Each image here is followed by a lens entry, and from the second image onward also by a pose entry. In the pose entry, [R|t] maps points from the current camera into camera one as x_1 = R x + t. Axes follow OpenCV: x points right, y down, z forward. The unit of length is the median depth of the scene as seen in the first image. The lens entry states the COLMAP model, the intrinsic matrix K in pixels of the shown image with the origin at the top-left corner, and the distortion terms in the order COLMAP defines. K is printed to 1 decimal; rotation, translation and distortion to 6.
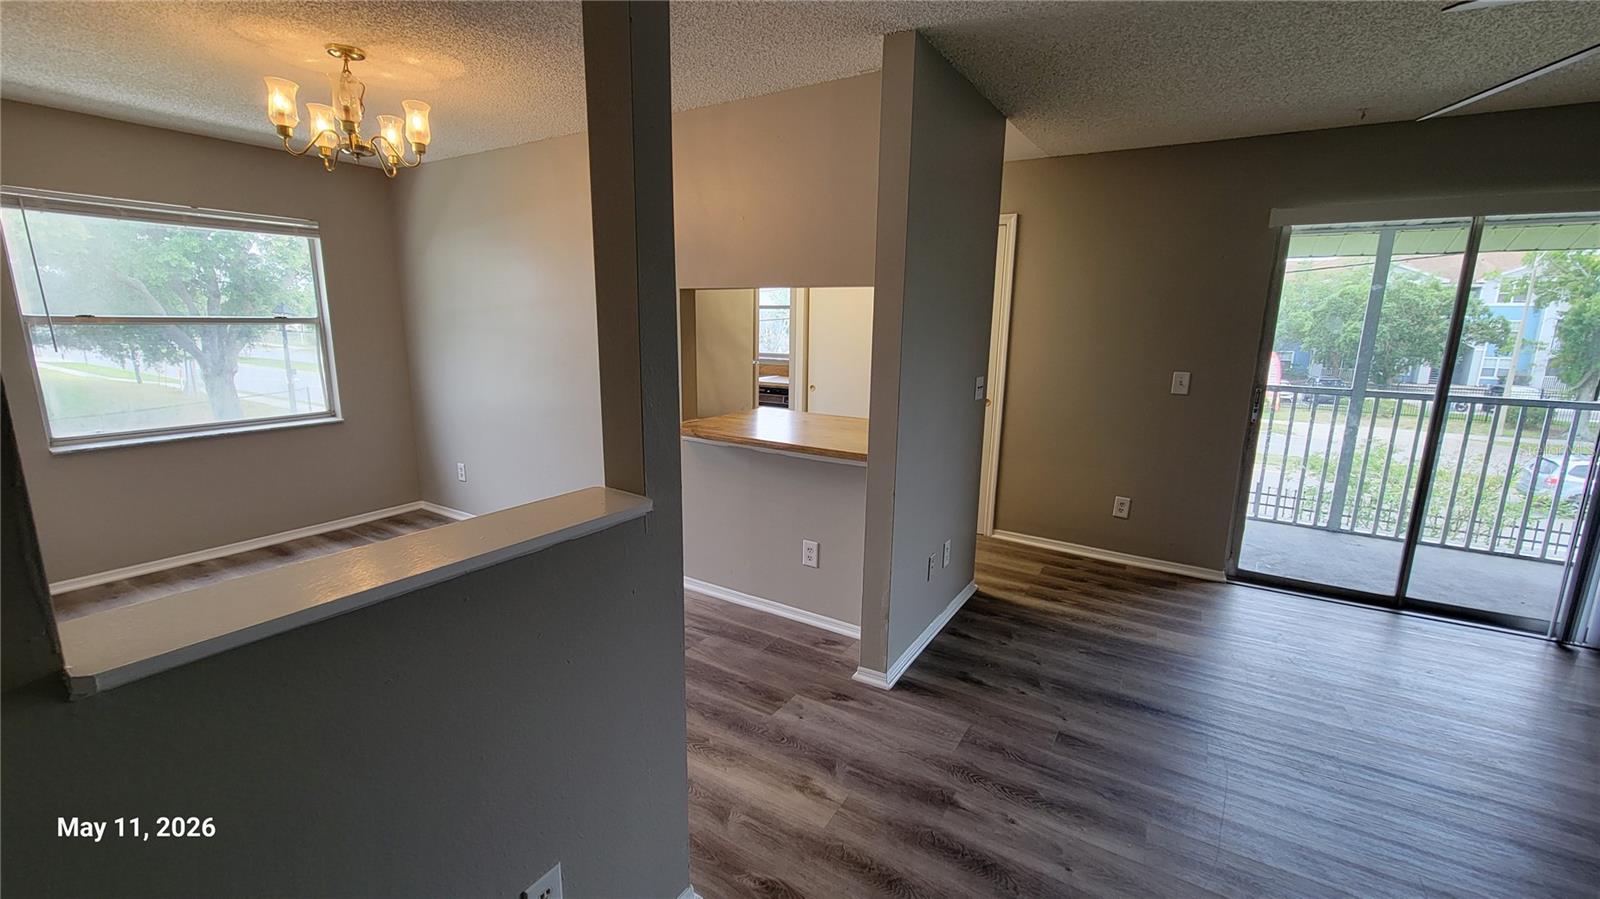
lens RADIAL K [[650.9, 0, 789.4], [0, 650.9, 451.2], [0, 0, 1]] dist [0.001665, -0.002897]
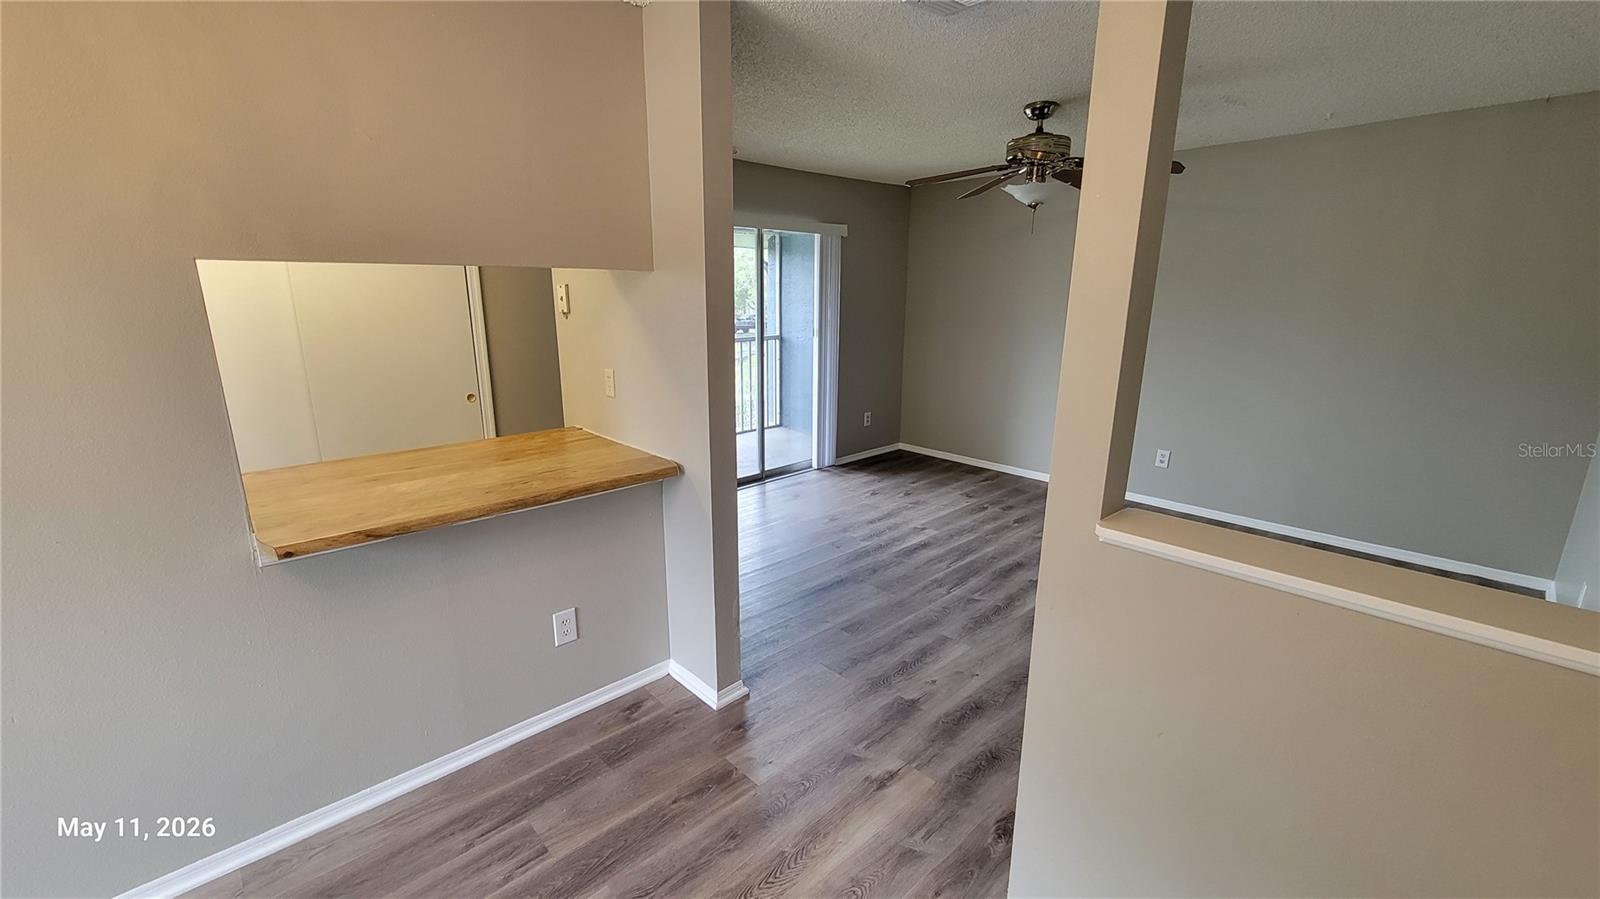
lens RADIAL K [[650.9, 0, 791.5], [0, 650.9, 456.3], [0, 0, 1]] dist [0.001665, -0.002897]
pose [[0.259555, -0.251571, 0.932386, -0.538351], [0.192018, 0.959641, 0.205471, -0.132438], [-0.946446, 0.125703, 0.297385, 0.500592]]
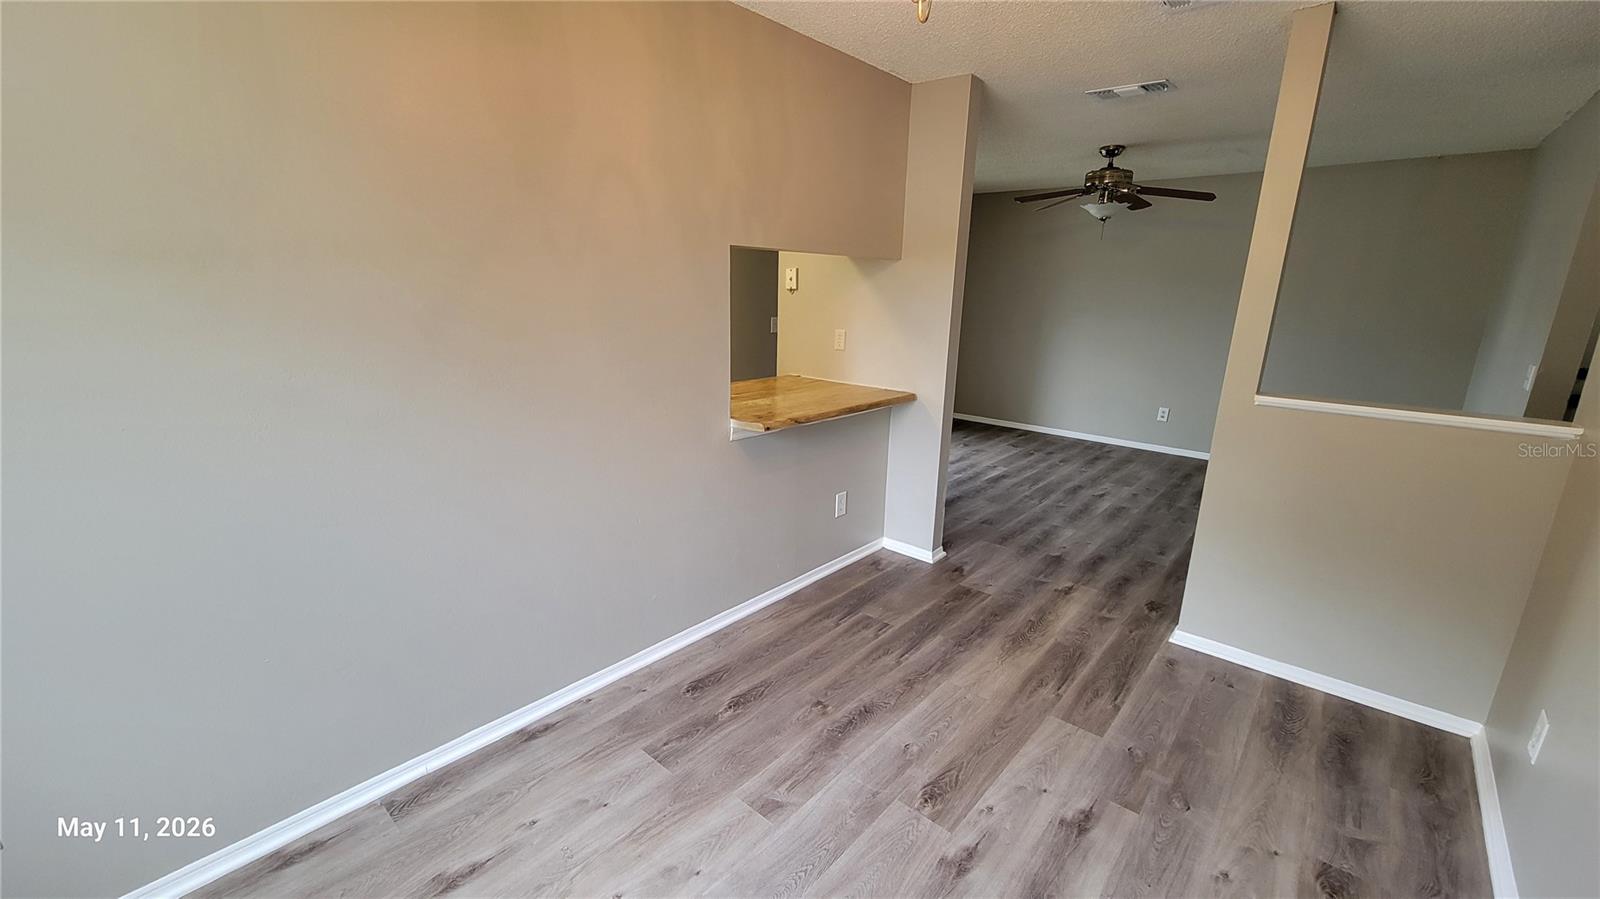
lens RADIAL K [[650.9, 0, 791.3], [0, 650.9, 457.0], [0, 0, 1]] dist [0.001665, -0.002897]
pose [[0.160924, -0.262638, 0.951381, -0.978490], [0.176039, 0.956125, 0.234171, -0.184620], [-0.971140, 0.129796, 0.200098, 0.840062]]
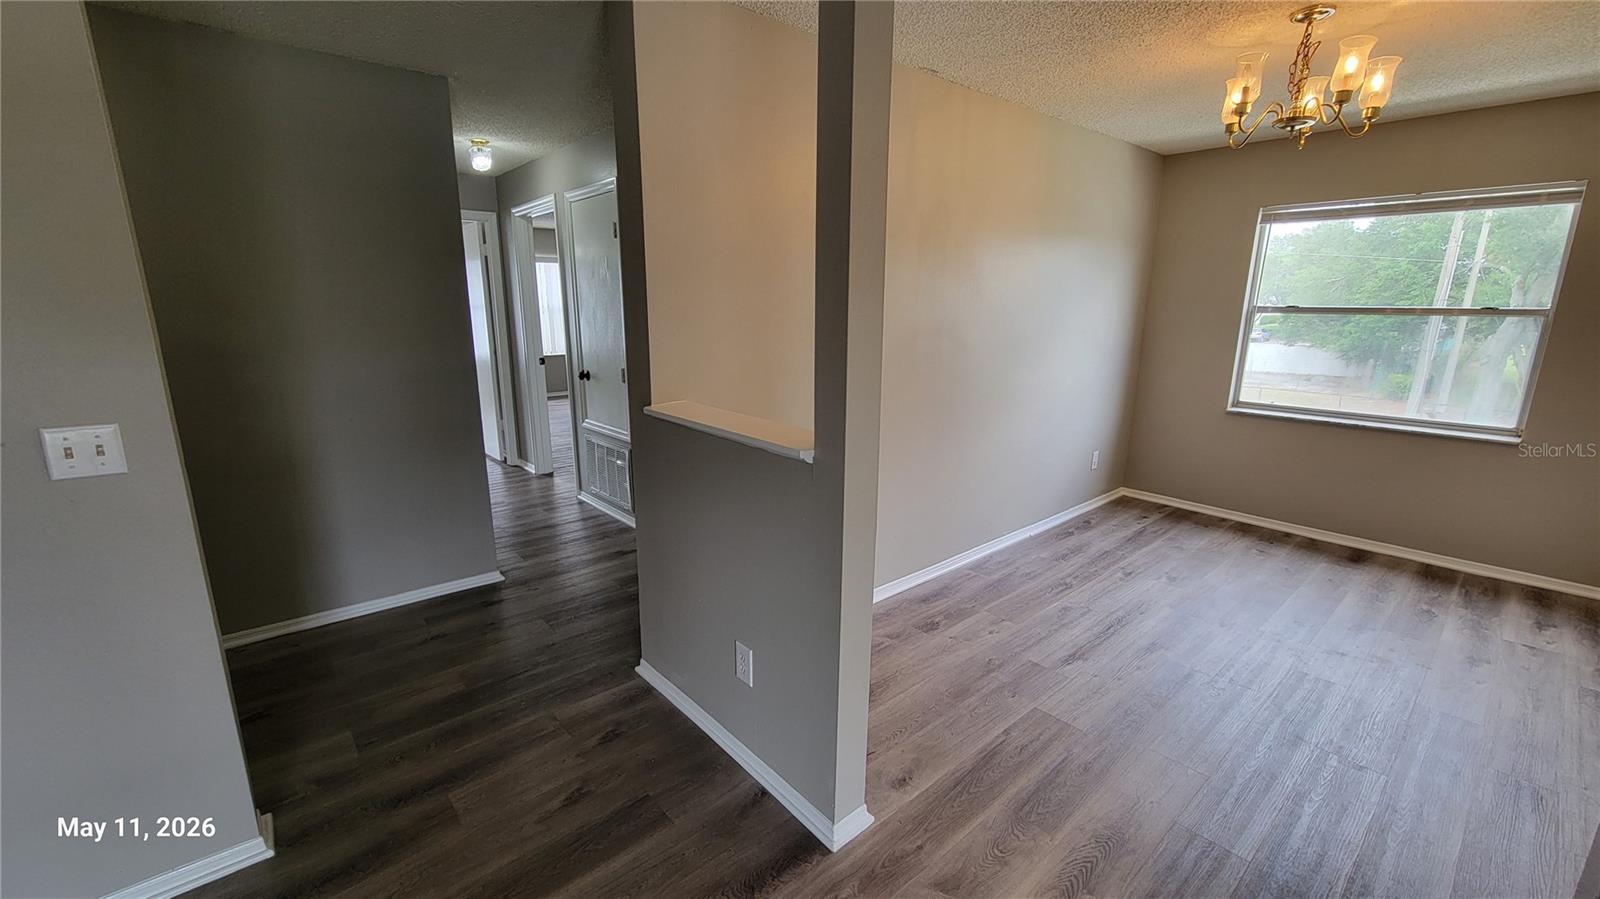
lens RADIAL K [[650.9, 0, 792.6], [0, 650.9, 453.3], [0, 0, 1]] dist [0.001665, -0.002897]
pose [[-0.291650, 0.207075, -0.933842, 0.389848], [-0.199284, 0.941708, 0.271058, -0.102072], [0.935535, 0.265154, -0.233382, 0.529789]]
